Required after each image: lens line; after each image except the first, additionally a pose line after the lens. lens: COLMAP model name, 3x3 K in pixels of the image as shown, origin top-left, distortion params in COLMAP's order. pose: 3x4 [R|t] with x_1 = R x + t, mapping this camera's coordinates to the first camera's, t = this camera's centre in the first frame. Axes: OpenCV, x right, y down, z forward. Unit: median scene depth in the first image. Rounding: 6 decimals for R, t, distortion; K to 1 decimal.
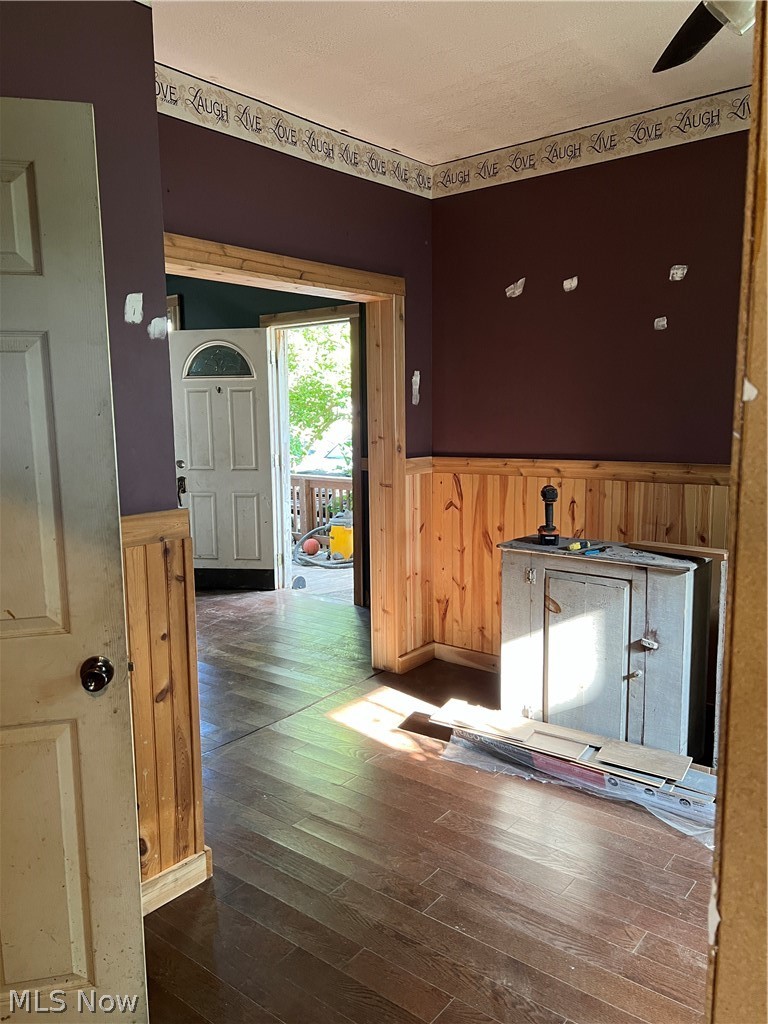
lens RADIAL K [[771.3, 0, 387.2], [0, 771.3, 509.8], [0, 0, 1]] dist [0.044457, -0.051385]
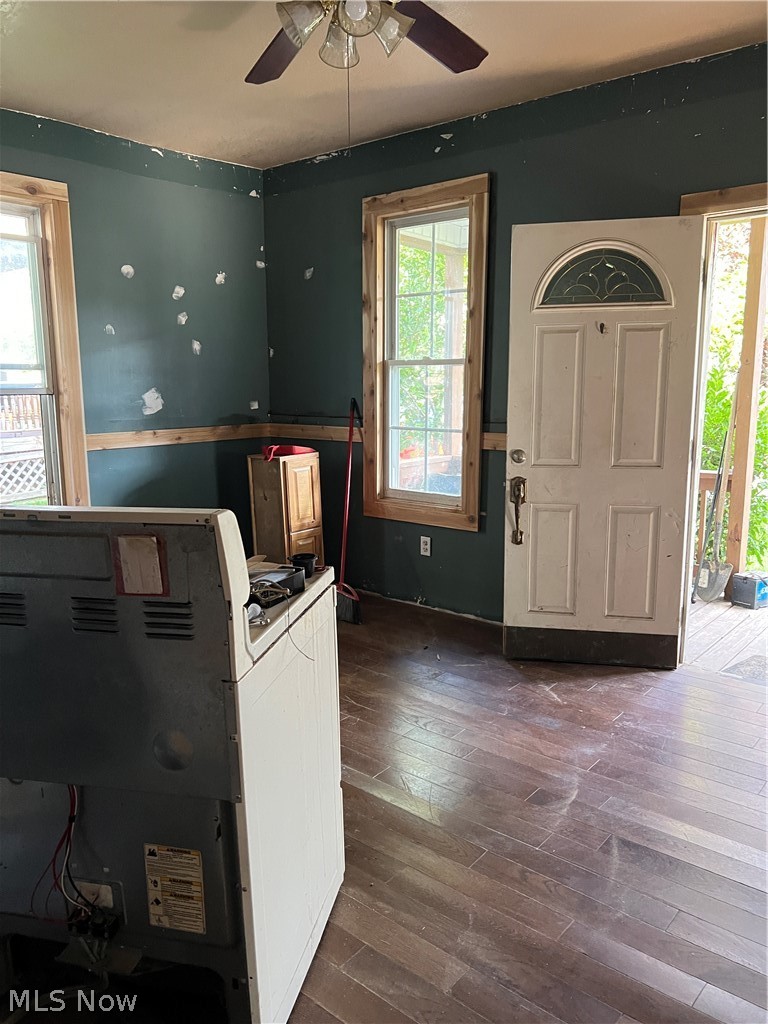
lens RADIAL K [[771.3, 0, 384.0], [0, 771.3, 514.2], [0, 0, 1]] dist [0.044457, -0.051385]
pose [[0.999463, 0.005461, -0.032313, -0.352982], [-0.003977, 0.998941, 0.045831, -0.041411], [0.032529, -0.045677, 0.998426, 0.405049]]
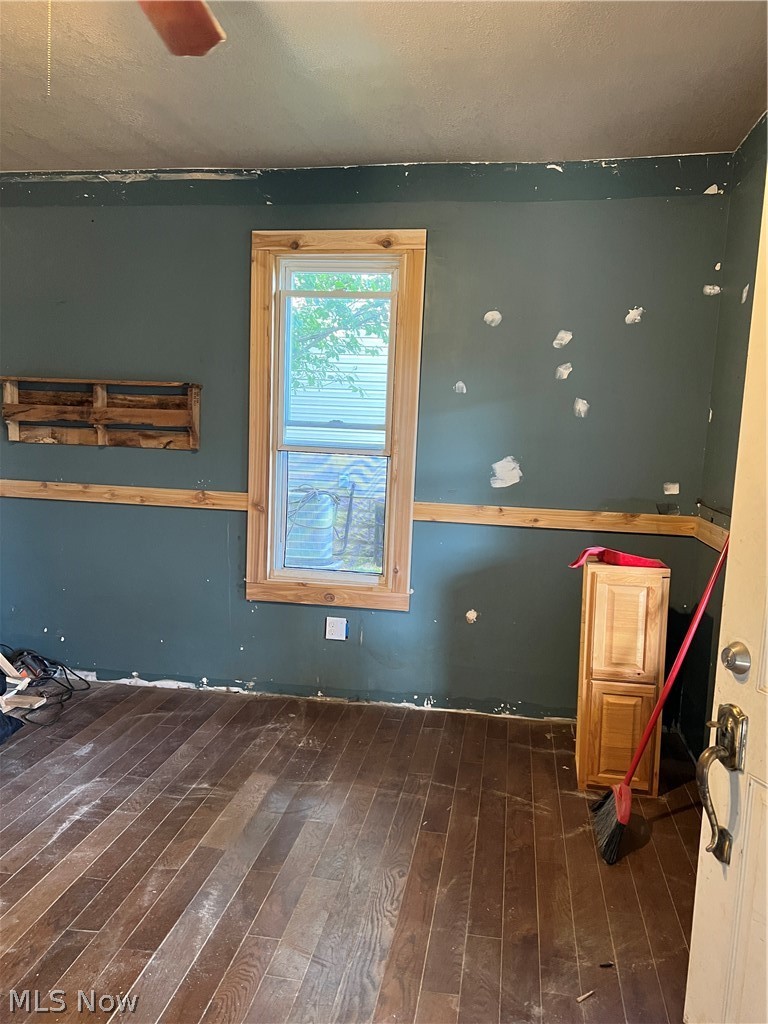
lens RADIAL K [[771.3, 0, 386.3], [0, 771.3, 516.3], [0, 0, 1]] dist [0.044457, -0.051385]
pose [[0.488453, 0.128601, -0.863062, -0.107574], [-0.152244, 0.986469, 0.060827, -0.104793], [0.859206, 0.101685, 0.501423, 0.773409]]
